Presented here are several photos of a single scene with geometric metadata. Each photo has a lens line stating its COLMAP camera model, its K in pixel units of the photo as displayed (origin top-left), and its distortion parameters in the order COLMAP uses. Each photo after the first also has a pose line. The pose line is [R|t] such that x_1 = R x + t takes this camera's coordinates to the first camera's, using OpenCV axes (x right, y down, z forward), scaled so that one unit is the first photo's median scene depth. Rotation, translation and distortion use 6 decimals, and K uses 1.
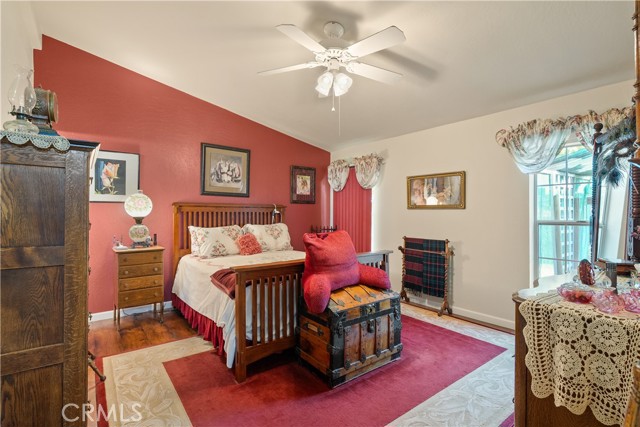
lens RADIAL K [[311.1, 0, 321.8], [0, 311.1, 211.6], [0, 0, 1]] dist [-0.000850, -0.000252]
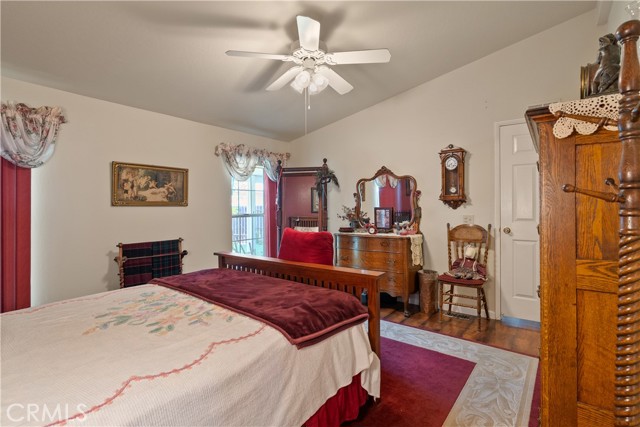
lens RADIAL K [[311.1, 0, 321.8], [0, 311.1, 210.0], [0, 0, 1]] dist [-0.000850, -0.000252]
pose [[-0.272430, -0.008103, 0.962142, -0.631766], [0.013435, 0.999835, 0.012224, -0.002380], [-0.962082, 0.016256, -0.272276, 0.825965]]
